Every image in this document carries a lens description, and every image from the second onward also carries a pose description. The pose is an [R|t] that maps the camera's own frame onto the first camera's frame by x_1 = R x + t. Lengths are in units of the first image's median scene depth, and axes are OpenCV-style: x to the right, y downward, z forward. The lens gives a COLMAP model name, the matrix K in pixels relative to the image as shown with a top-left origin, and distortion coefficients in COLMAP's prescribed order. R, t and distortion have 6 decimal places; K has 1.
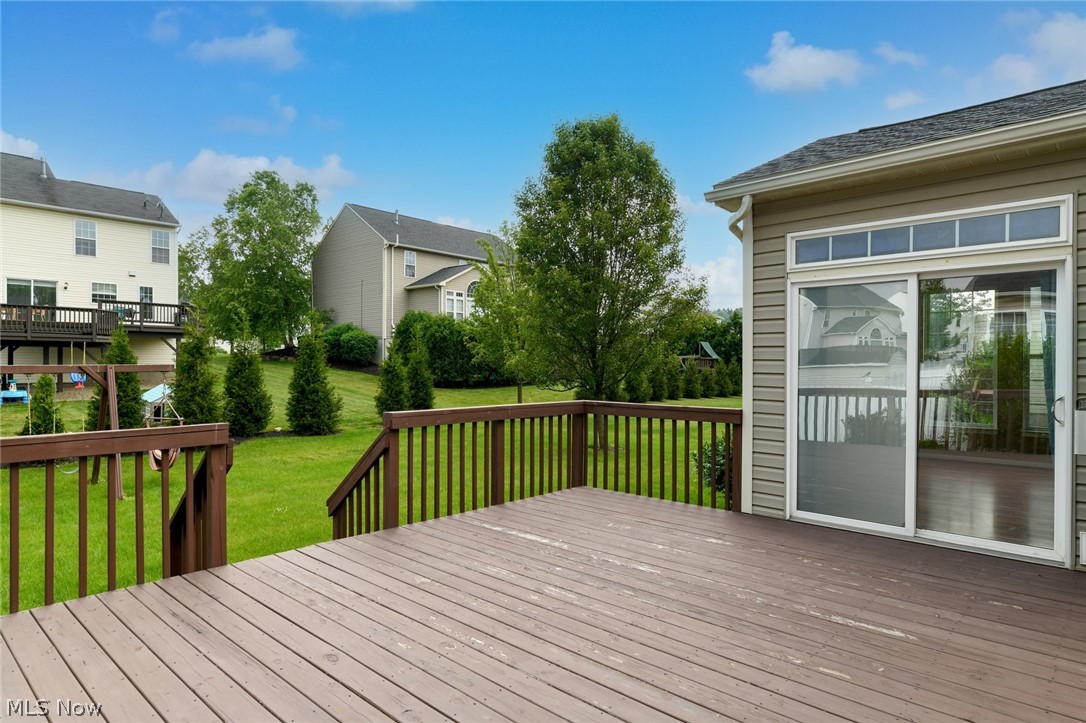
lens RADIAL K [[620.2, 0, 531.1], [0, 620.2, 365.7], [0, 0, 1]] dist [0.006969, 0.000579]
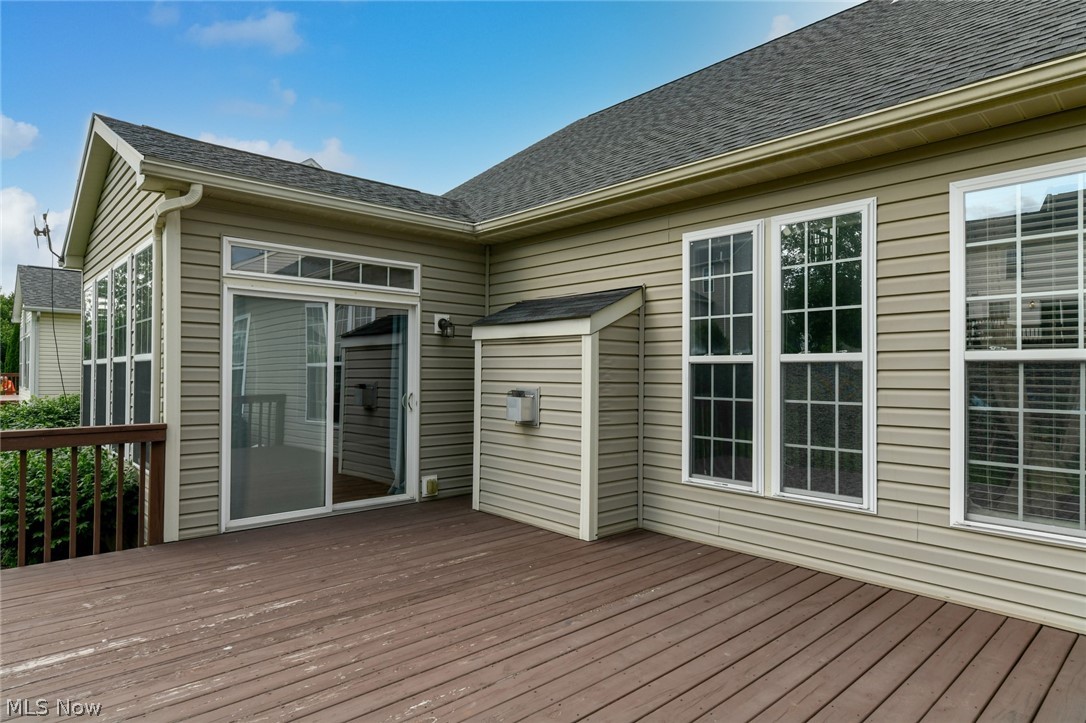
lens RADIAL K [[620.2, 0, 540.7], [0, 620.2, 367.1], [0, 0, 1]] dist [0.006969, 0.000579]
pose [[0.080438, 0.005752, 0.996743, -0.651632], [-0.000156, 0.999983, -0.005758, -0.004840], [-0.996760, 0.000308, 0.080438, 0.551712]]
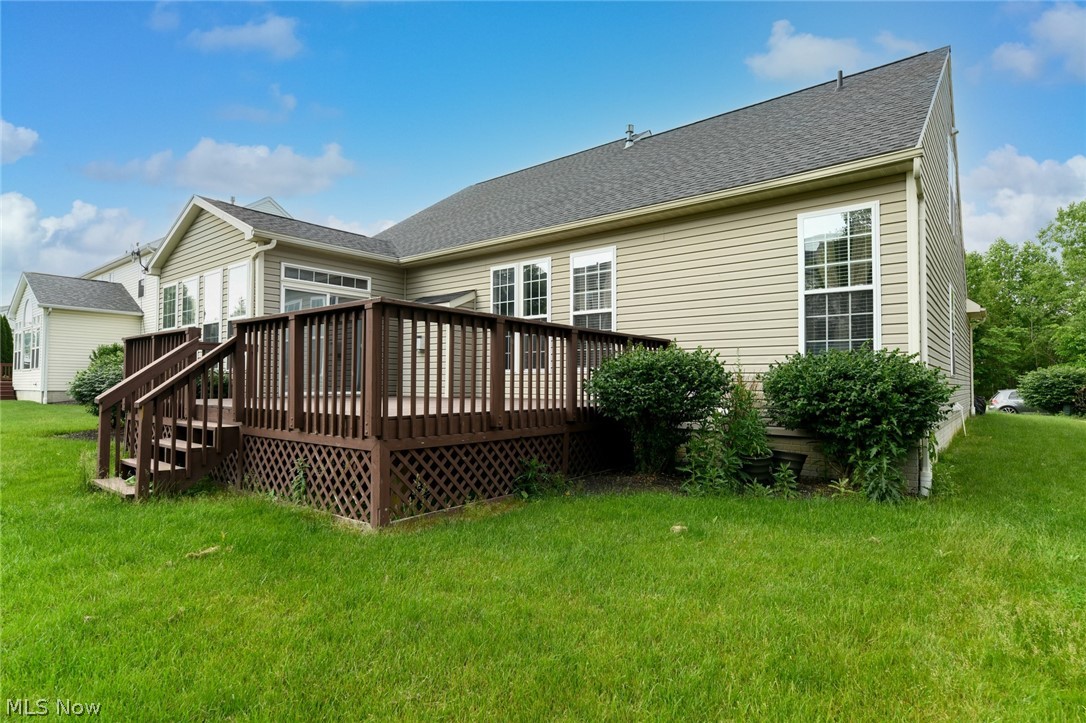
lens RADIAL K [[568.7, 0, 539.9], [0, 568.7, 362.1], [0, 0, 1]] dist [-0.000947, -0.000010]
pose [[-0.062184, 0.032758, 0.997527, -2.002600], [-0.000809, 0.999459, -0.032872, 0.244228], [-0.998064, -0.002851, -0.062124, 0.307806]]
